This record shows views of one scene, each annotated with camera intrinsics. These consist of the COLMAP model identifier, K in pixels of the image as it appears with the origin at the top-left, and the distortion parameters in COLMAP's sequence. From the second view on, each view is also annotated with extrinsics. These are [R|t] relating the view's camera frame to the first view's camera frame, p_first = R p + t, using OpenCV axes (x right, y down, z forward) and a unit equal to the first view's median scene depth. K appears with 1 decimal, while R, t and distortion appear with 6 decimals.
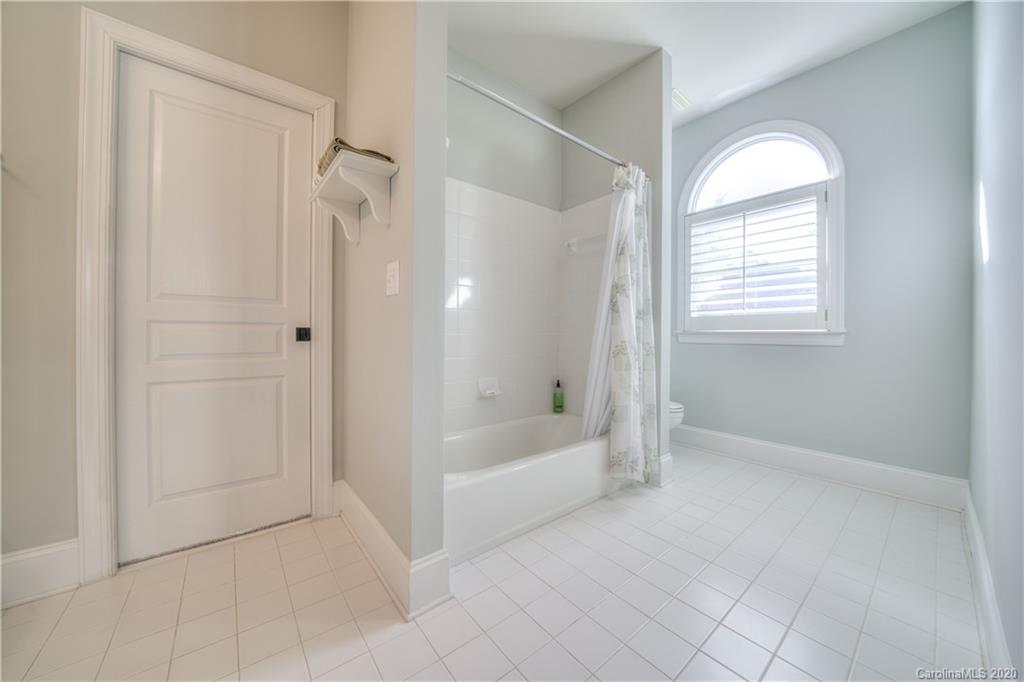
lens RADIAL K [[357.5, 0, 514.4], [0, 357.5, 335.7], [0, 0, 1]] dist [-0.030671, 0.003781]
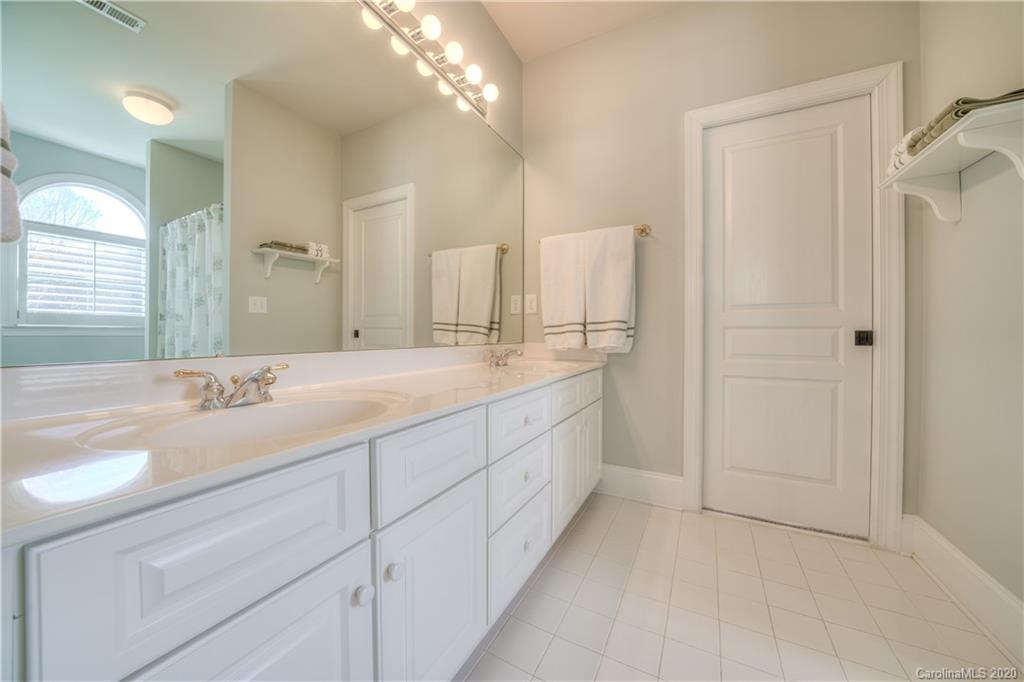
lens RADIAL K [[357.5, 0, 514.4], [0, 357.5, 335.7], [0, 0, 1]] dist [-0.030671, 0.003781]
pose [[0.392349, 0.000923, -0.919816, -0.130020], [-0.009109, 0.999954, -0.002883, 0.000797], [0.919771, 0.009509, 0.392339, -0.189796]]
